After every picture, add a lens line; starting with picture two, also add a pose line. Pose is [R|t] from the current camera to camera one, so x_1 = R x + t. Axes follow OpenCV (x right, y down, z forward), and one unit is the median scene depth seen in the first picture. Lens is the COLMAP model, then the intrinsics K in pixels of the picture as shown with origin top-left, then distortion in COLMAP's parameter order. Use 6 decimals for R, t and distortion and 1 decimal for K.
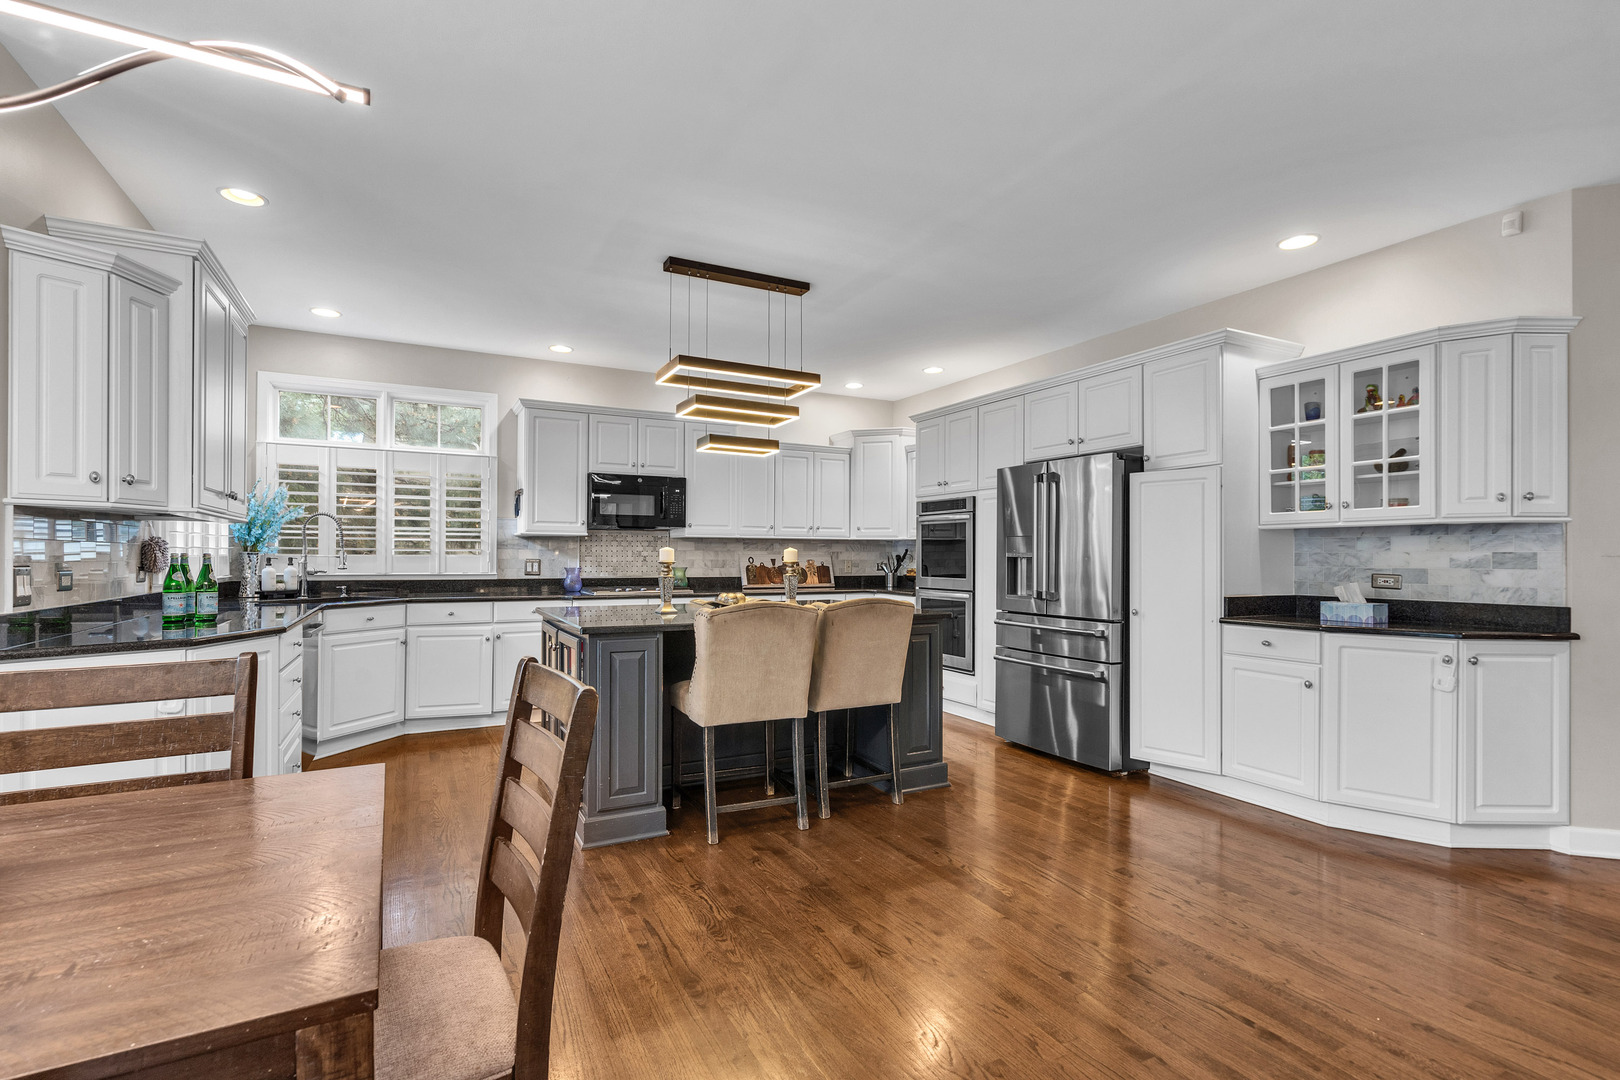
lens RADIAL K [[760.3, 0, 802.8], [0, 760.3, 550.7], [0, 0, 1]] dist [0.003498, -0.002688]
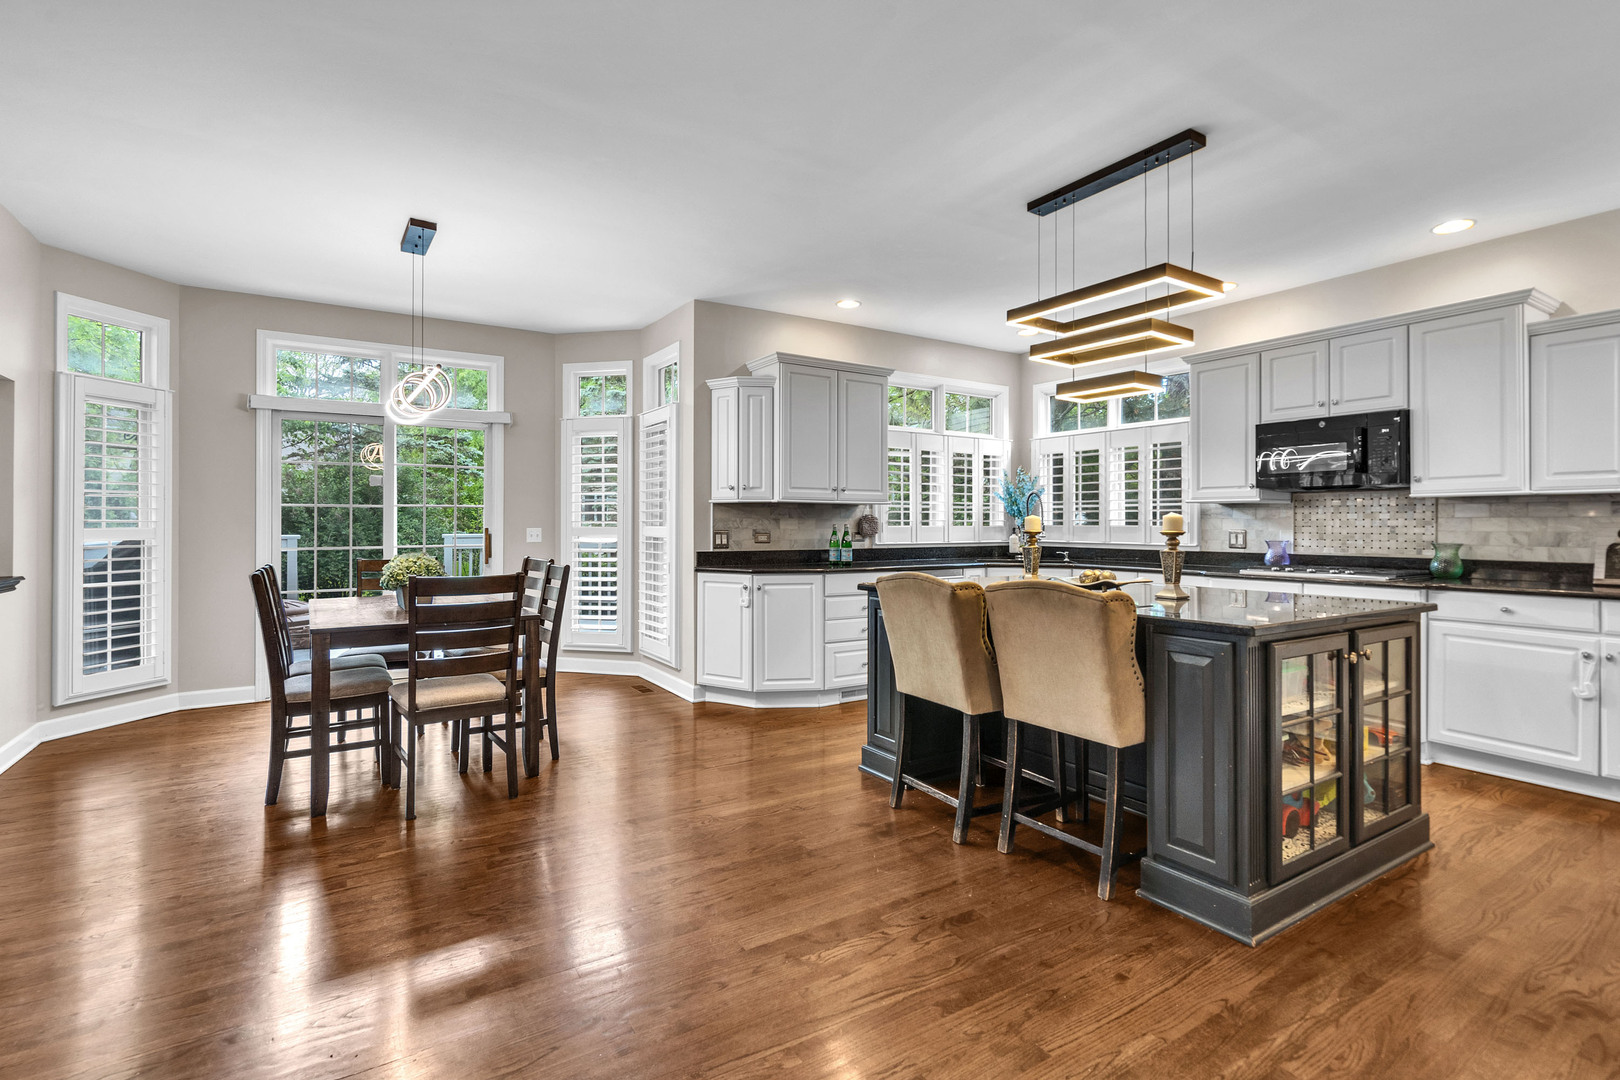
lens RADIAL K [[760.3, 0, 811.8], [0, 760.3, 514.7], [0, 0, 1]] dist [0.003498, -0.002688]
pose [[0.081019, -0.017091, -0.996566, 0.509391], [0.005320, 0.999846, -0.016715, 0.005850], [0.996698, -0.003947, 0.081098, 0.464830]]
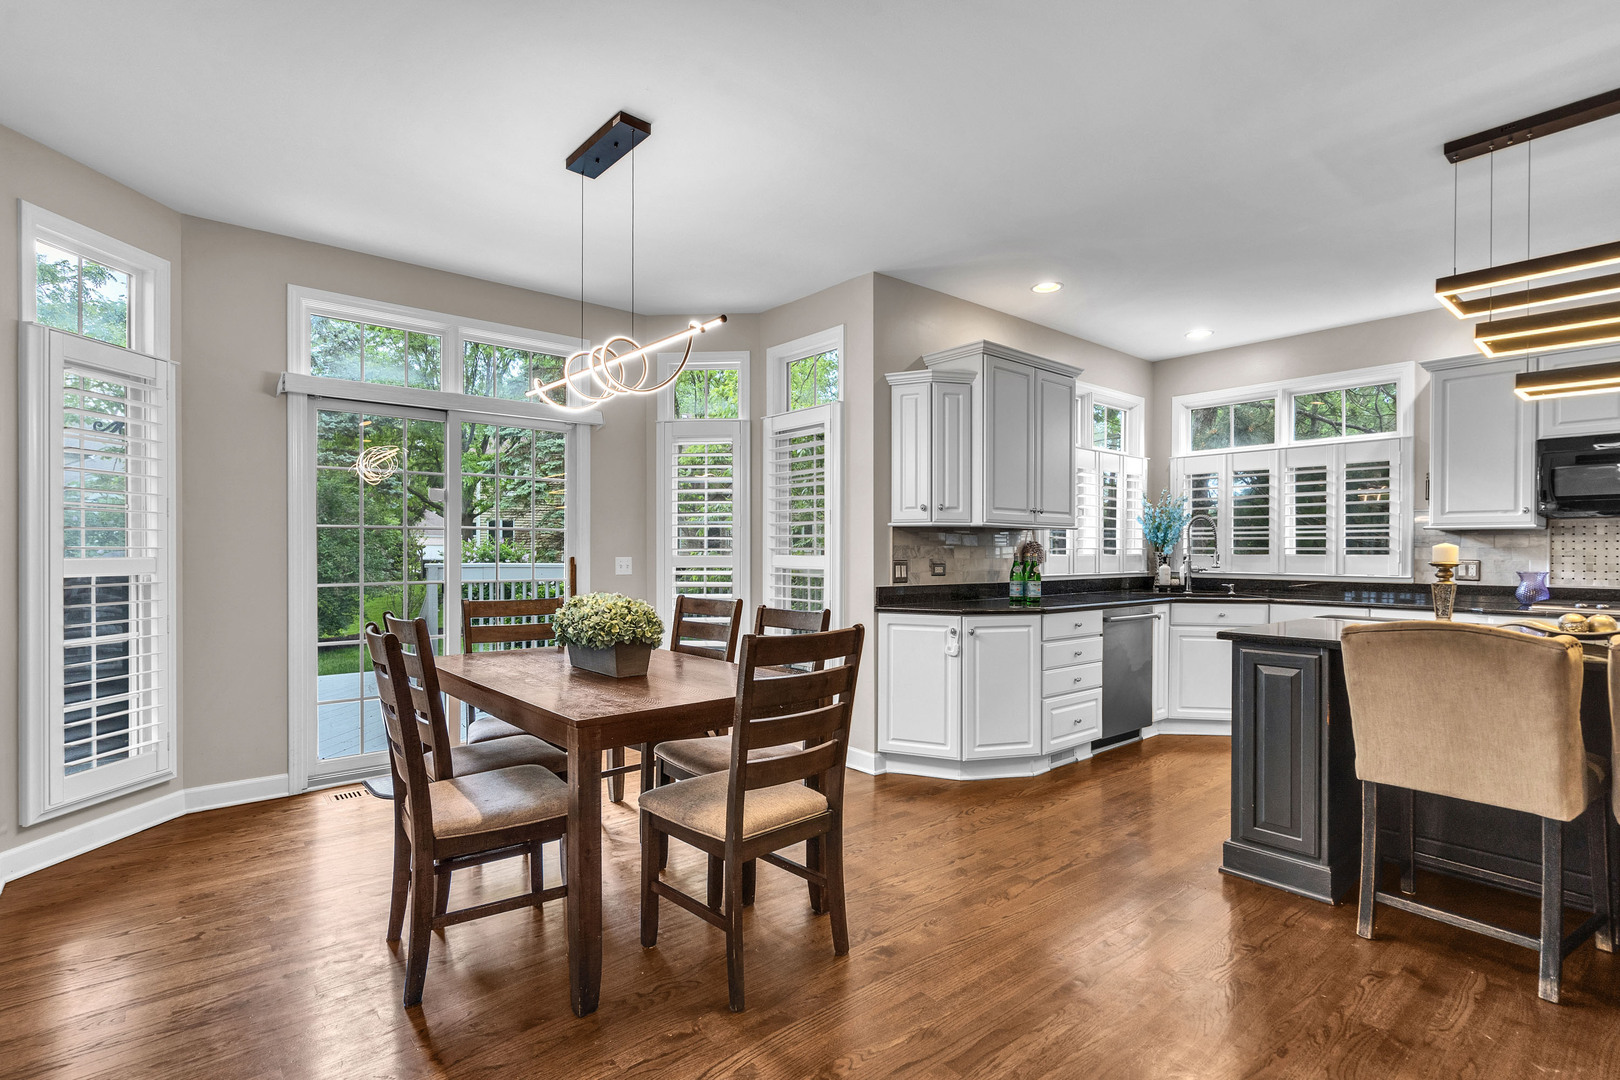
lens RADIAL K [[760.3, 0, 790.2], [0, 760.3, 551.8], [0, 0, 1]] dist [0.003498, -0.002688]
pose [[0.206689, -0.003645, -0.978400, 0.284002], [0.004699, 0.999985, -0.002733, 0.001695], [0.978395, -0.004033, 0.206703, 0.163054]]
